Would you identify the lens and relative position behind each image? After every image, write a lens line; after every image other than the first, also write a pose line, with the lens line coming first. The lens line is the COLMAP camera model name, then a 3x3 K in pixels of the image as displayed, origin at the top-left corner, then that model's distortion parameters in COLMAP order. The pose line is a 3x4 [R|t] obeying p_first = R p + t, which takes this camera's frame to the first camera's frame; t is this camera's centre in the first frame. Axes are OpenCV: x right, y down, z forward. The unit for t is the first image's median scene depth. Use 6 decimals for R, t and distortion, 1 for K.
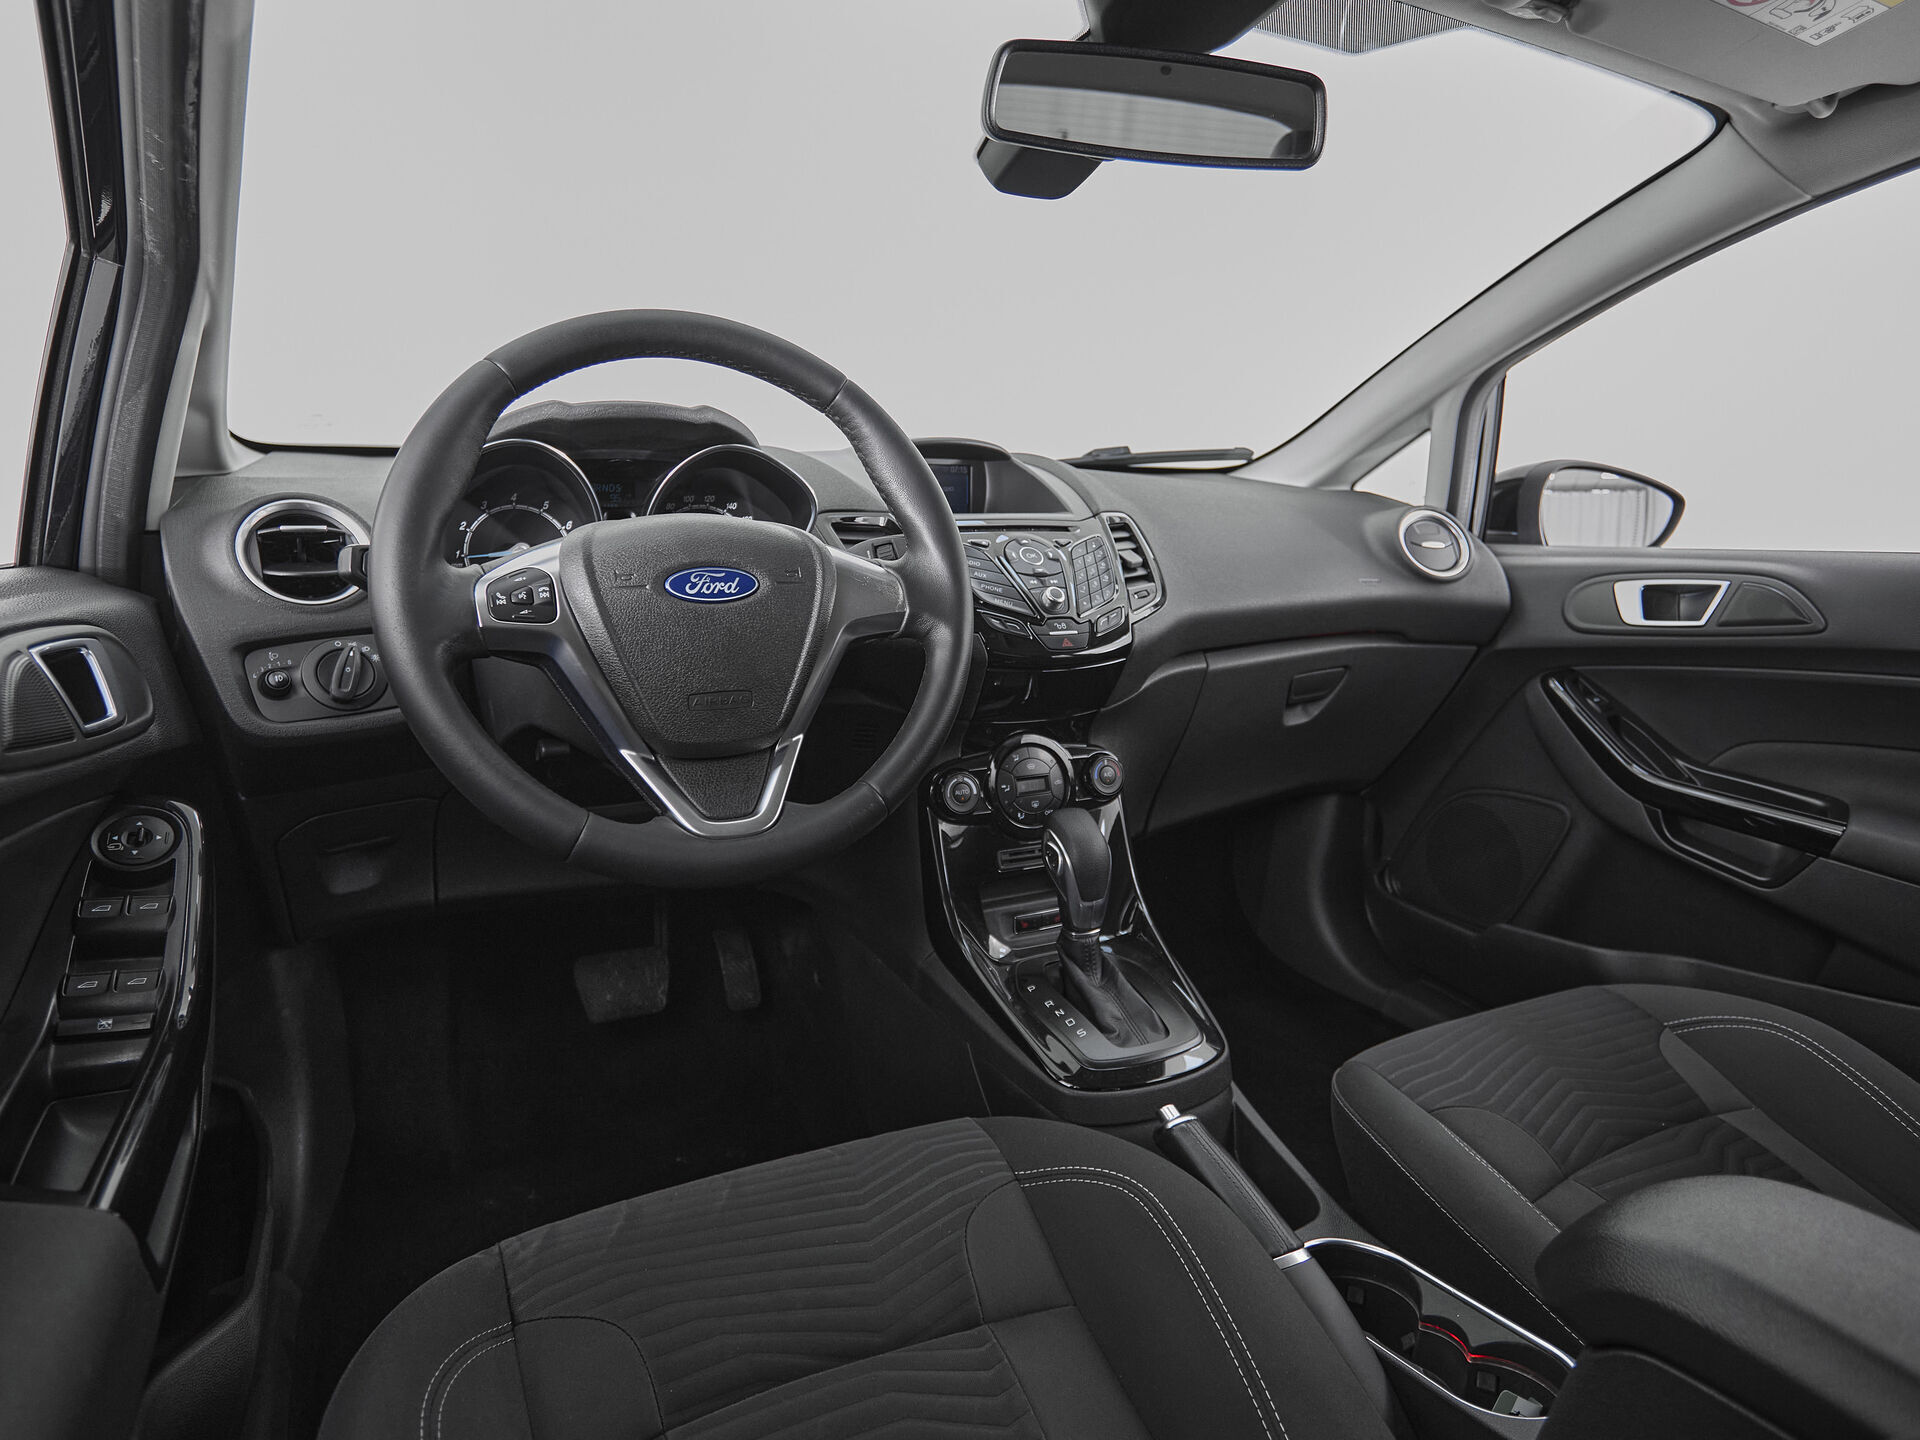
lens RADIAL K [[1107.9, 0, 926.6], [0, 1107.9, 682.3], [0, 0, 1]] dist [-0.002169, -0.003669]
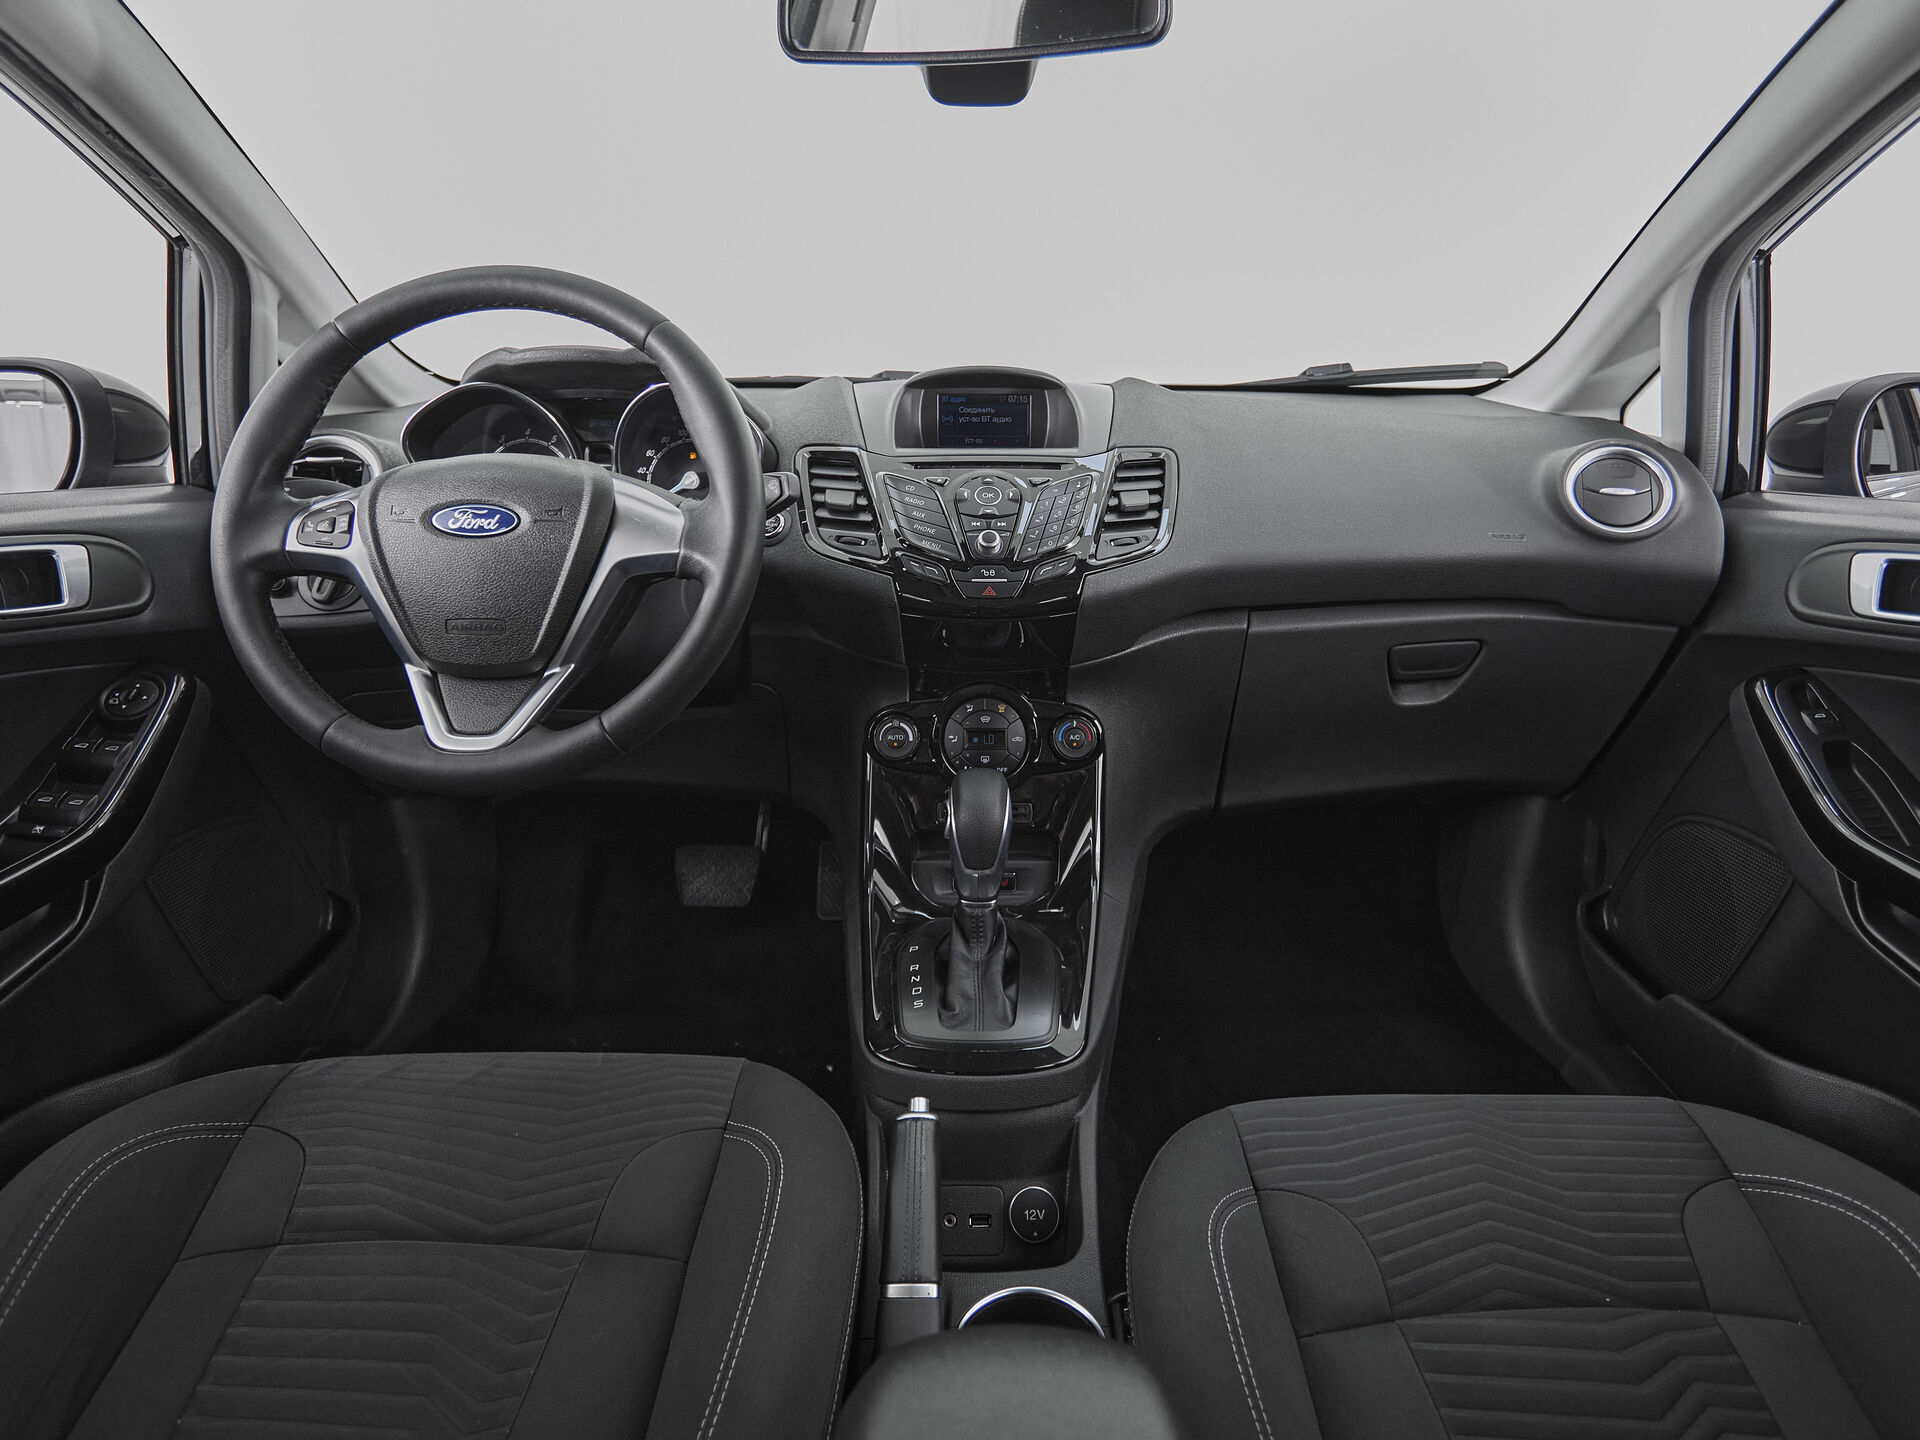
lens RADIAL K [[1107.9, 0, 962.4], [0, 1107.9, 647.5], [0, 0, 1]] dist [-0.002169, -0.003669]
pose [[0.904164, 0.085323, -0.418578, 0.445575], [-0.066262, 0.996003, 0.059894, -0.038479], [0.422015, -0.026418, 0.906204, 0.134306]]
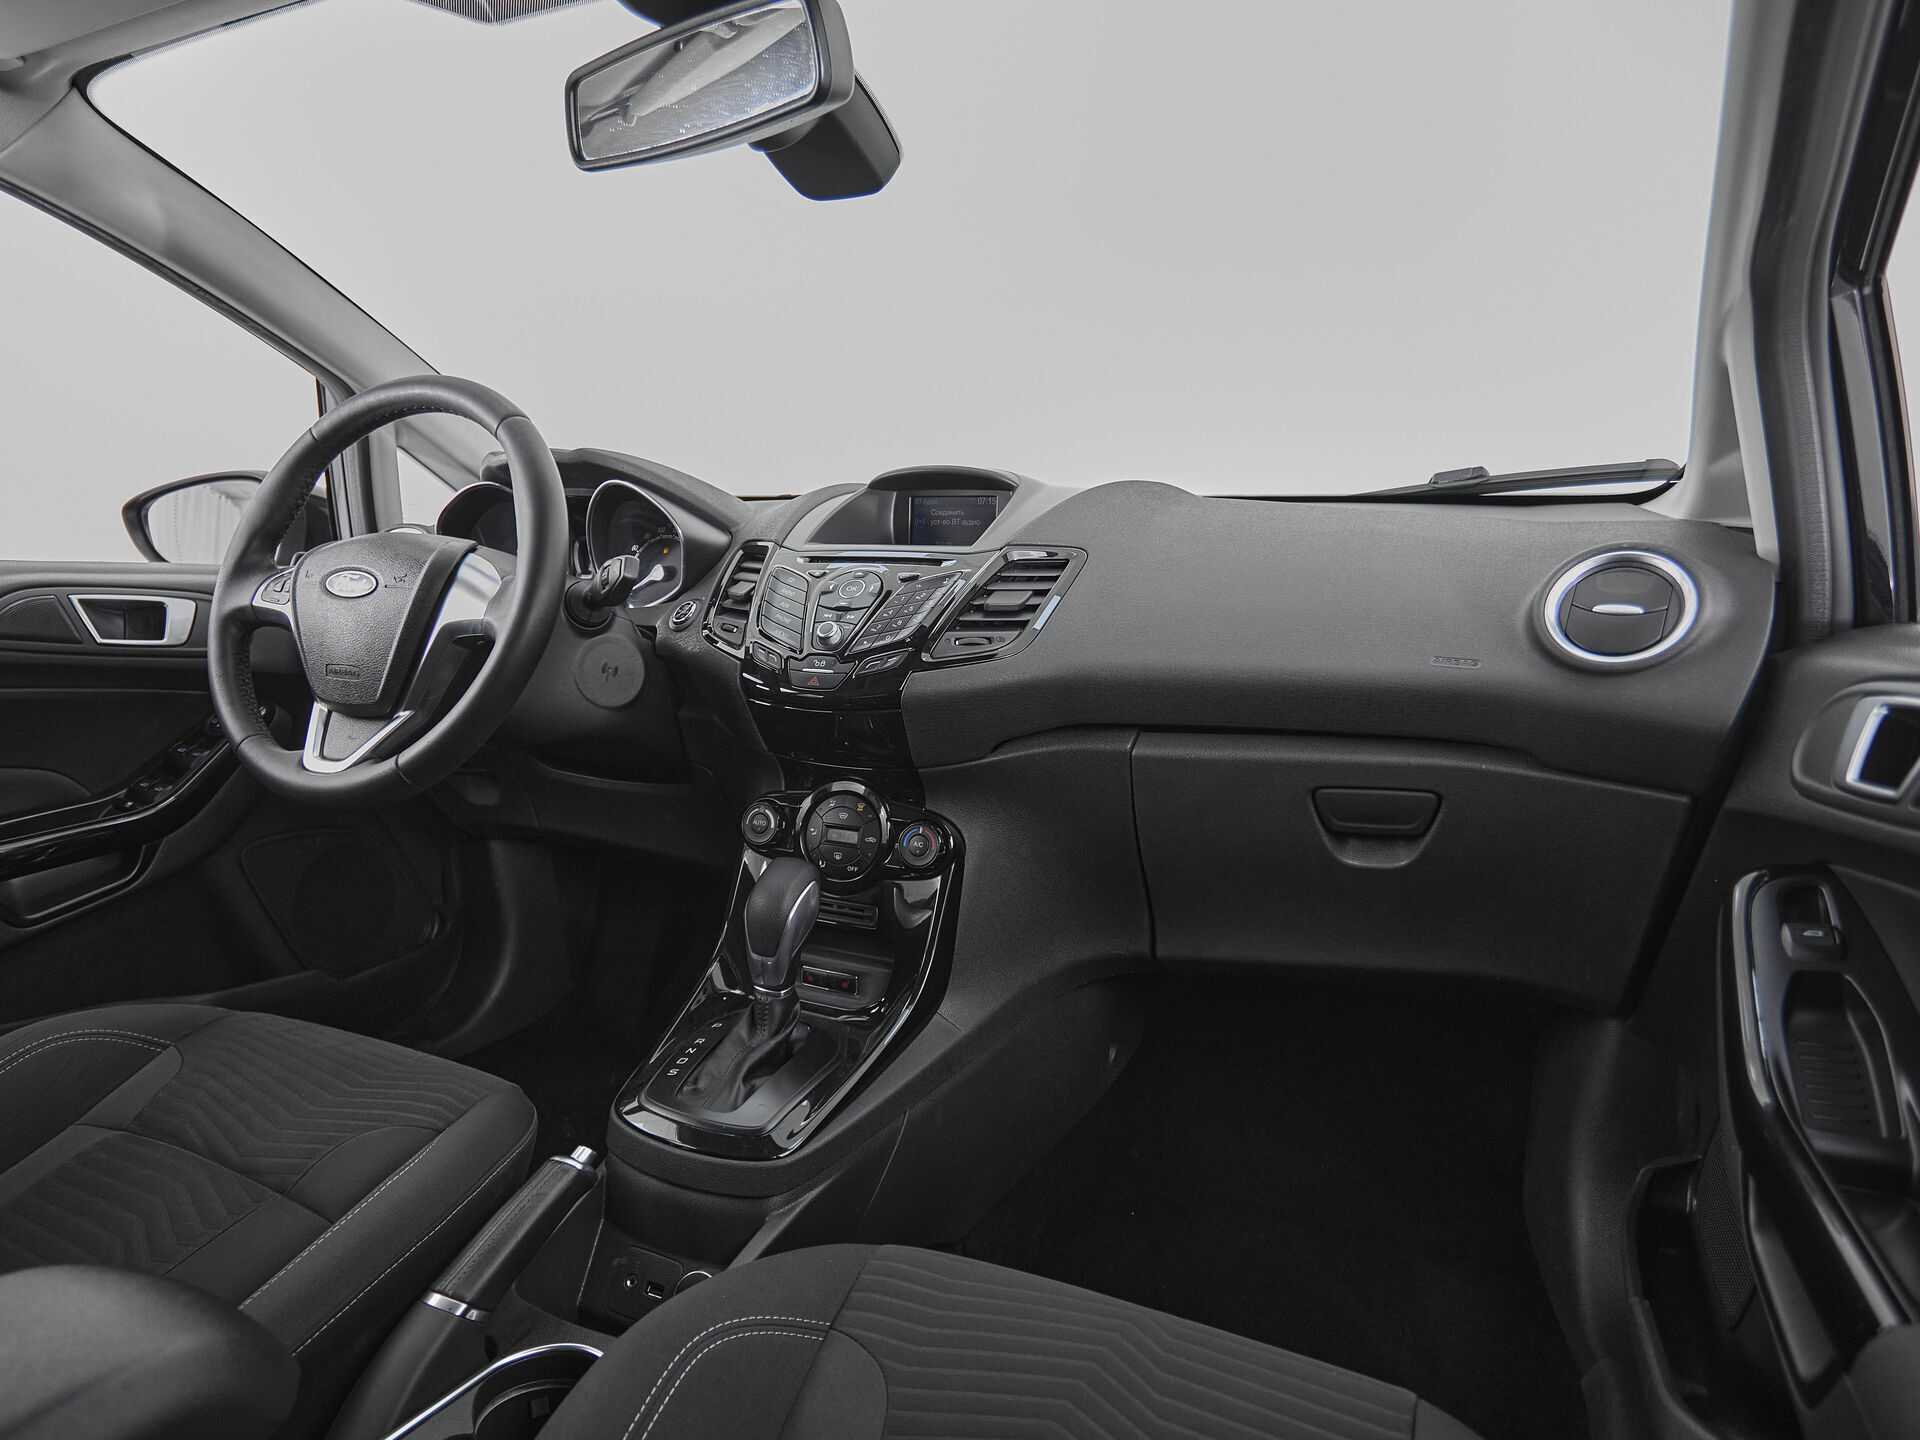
lens RADIAL K [[1107.9, 0, 913.4], [0, 1107.9, 750.6], [0, 0, 1]] dist [-0.002169, -0.003669]
pose [[0.635575, 0.140621, -0.759125, 0.793354], [-0.138274, 0.988107, 0.067268, -0.046865], [0.759556, 0.062213, 0.647460, 0.420687]]
